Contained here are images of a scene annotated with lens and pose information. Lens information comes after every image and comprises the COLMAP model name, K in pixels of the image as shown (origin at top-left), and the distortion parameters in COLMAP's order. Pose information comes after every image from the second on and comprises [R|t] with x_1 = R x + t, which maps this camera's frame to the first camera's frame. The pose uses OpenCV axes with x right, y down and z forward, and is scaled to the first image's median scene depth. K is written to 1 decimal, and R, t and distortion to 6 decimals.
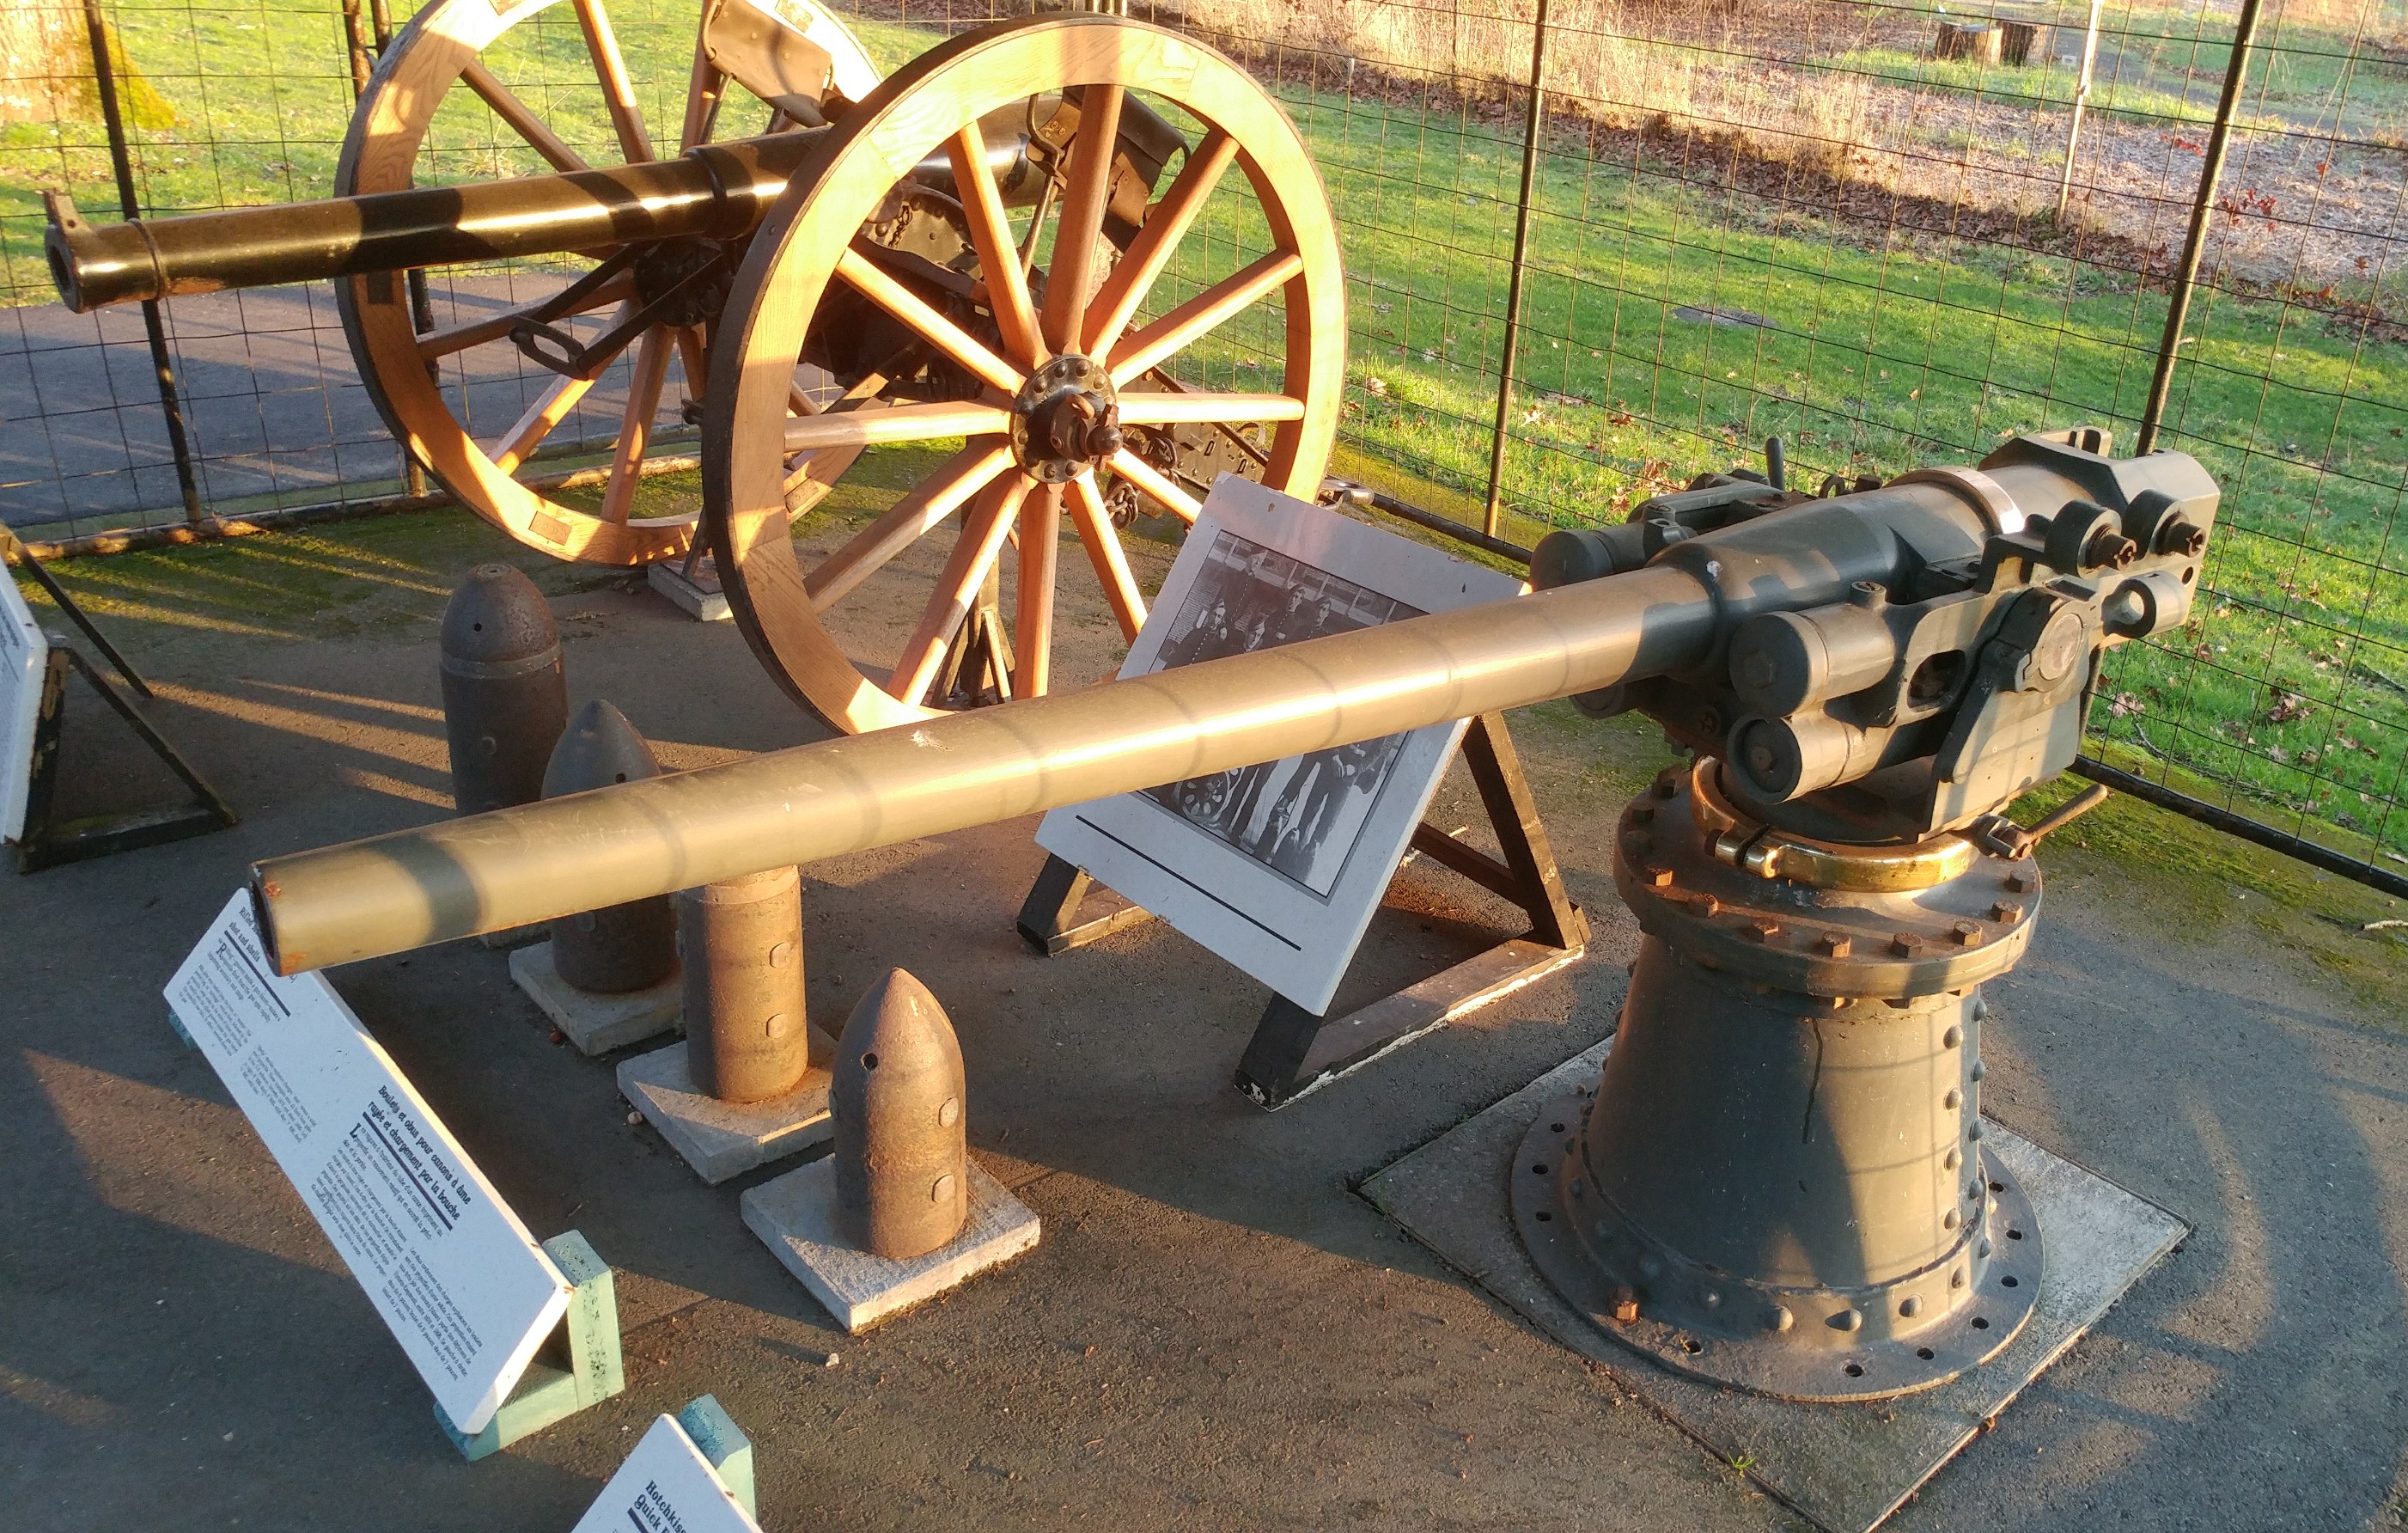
lens RADIAL K [[2021.8, 0, 1333.5], [0, 2021.8, 751.6], [0, 0, 1]] dist [-0.004475, 0.047355]
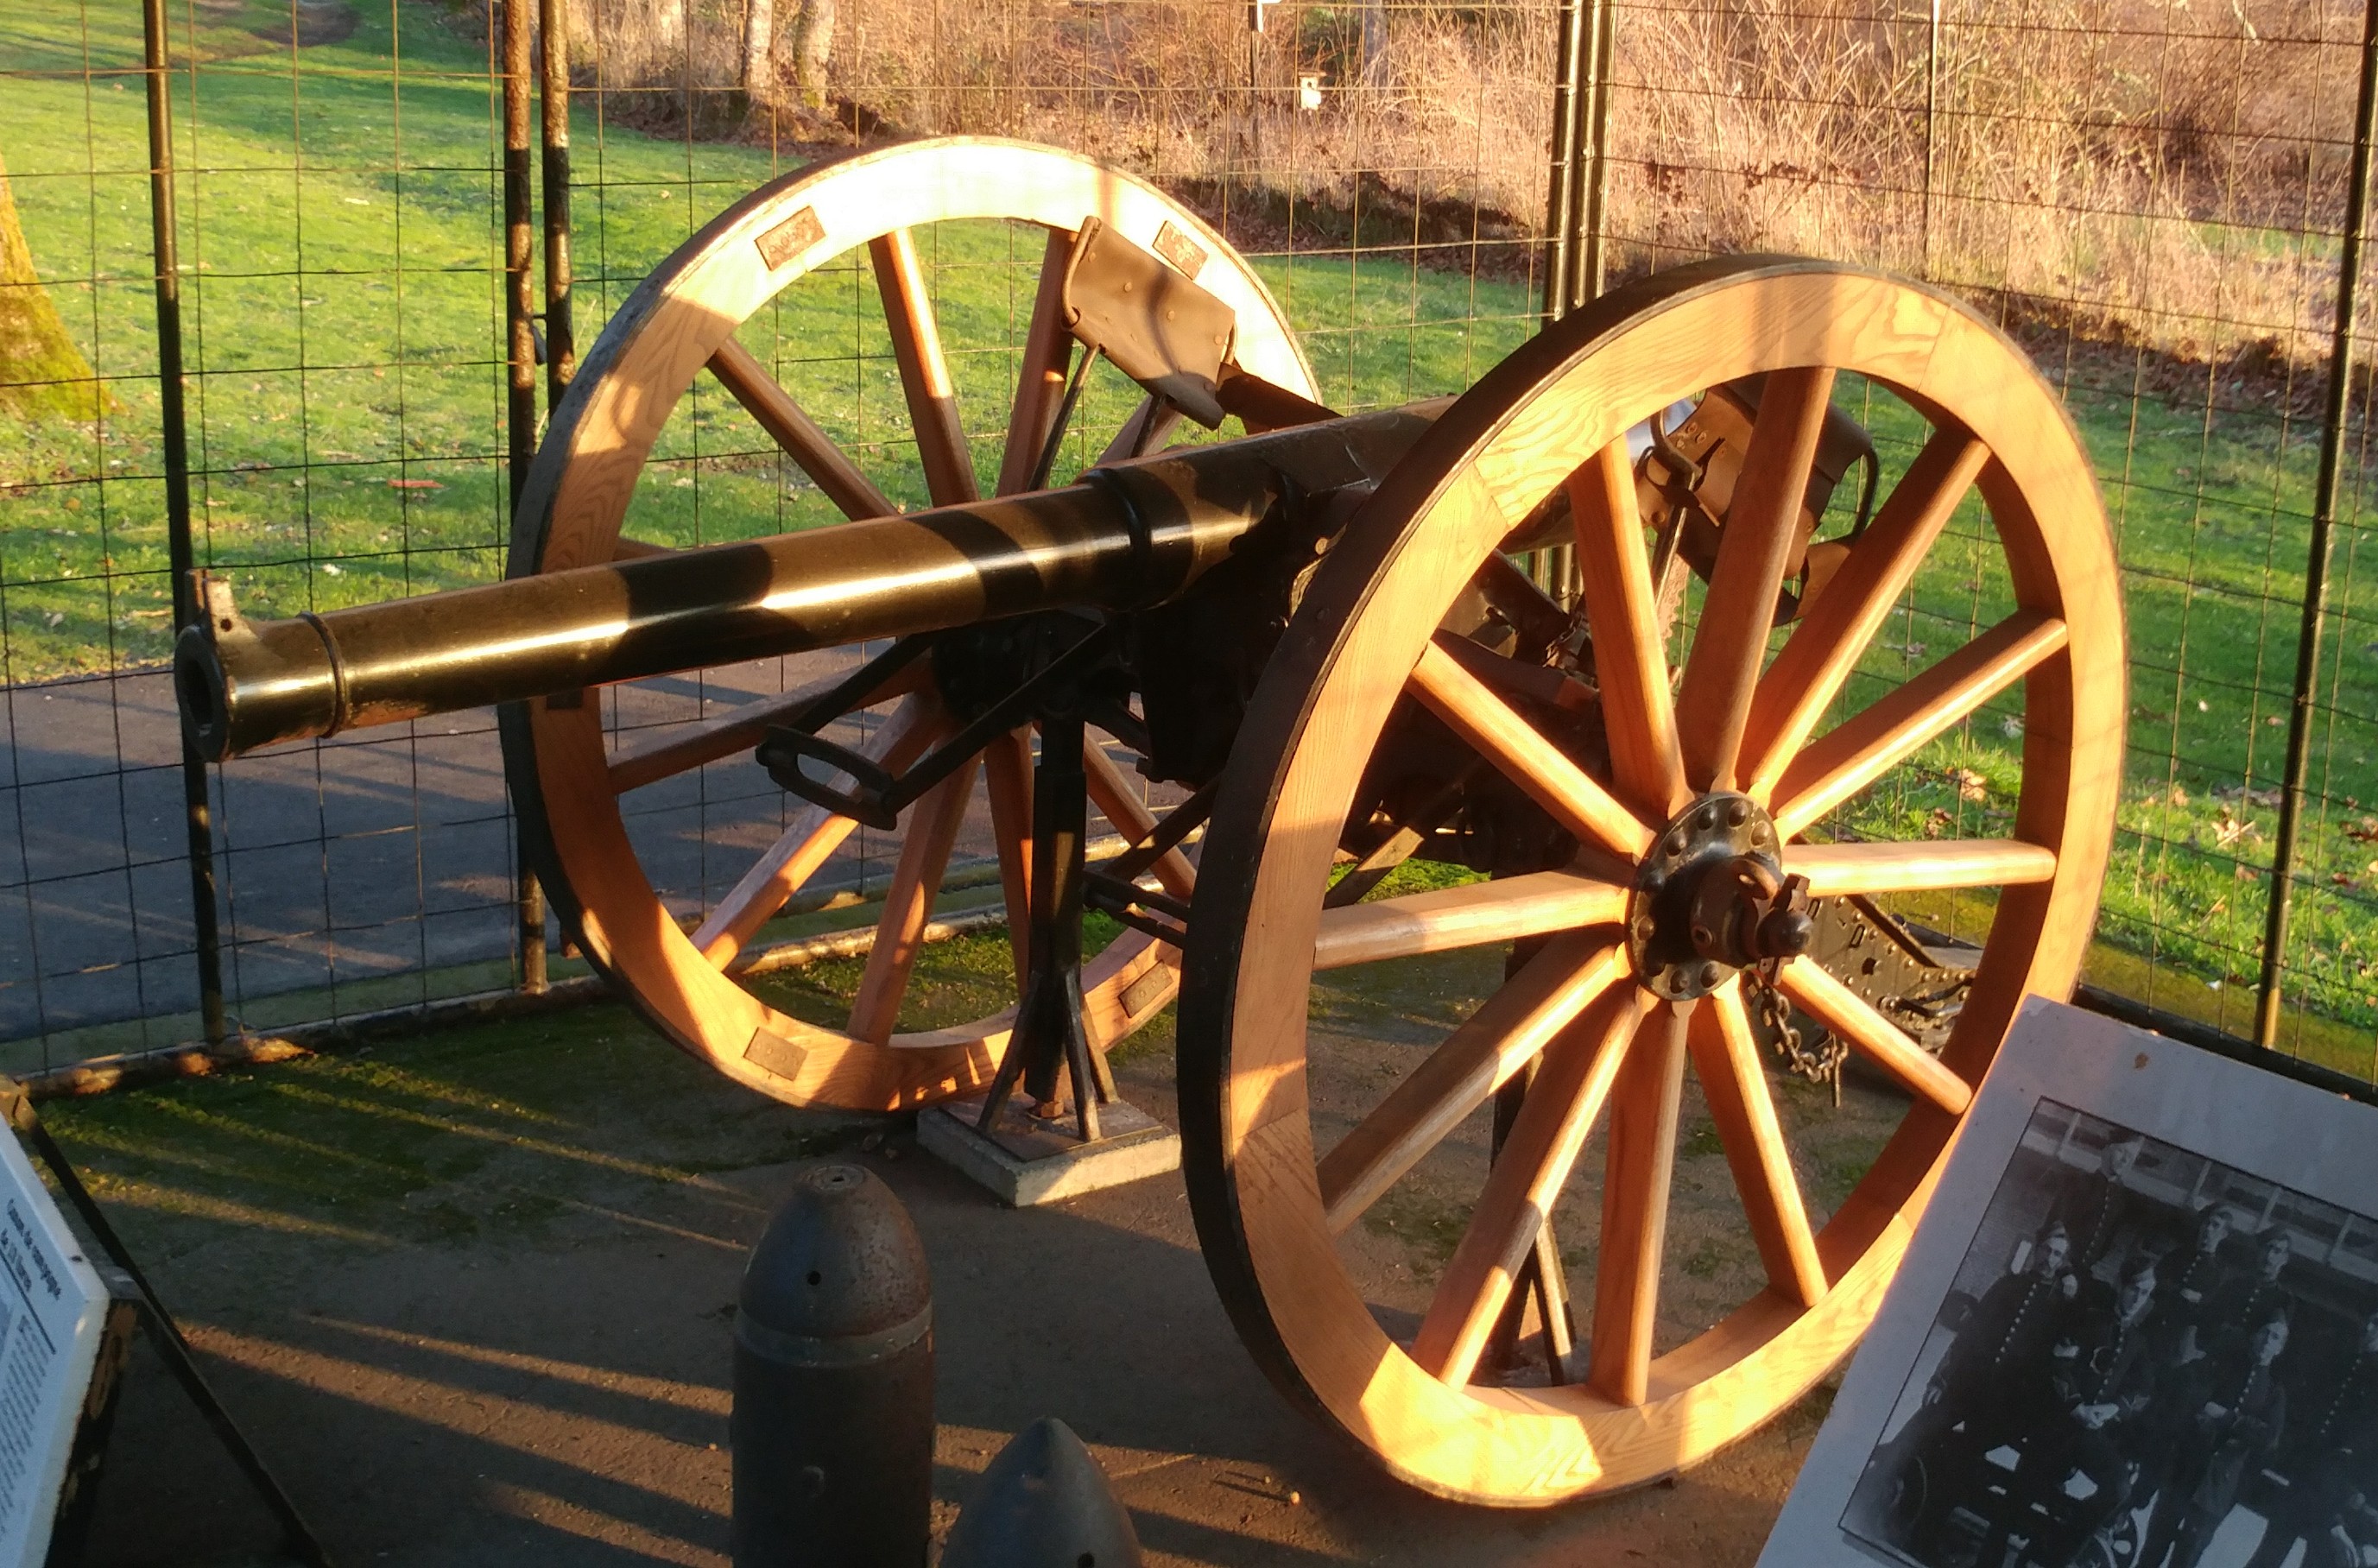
lens RADIAL K [[3113.1, 0, 1351.6], [0, 3113.1, 619.7], [0, 0, 1]] dist [-0.026661, 0.000000]
pose [[0.996928, -0.012139, -0.077373, -0.179101], [-0.004434, 0.977584, -0.210499, -0.054056], [0.078194, 0.210195, 0.974527, 0.080998]]
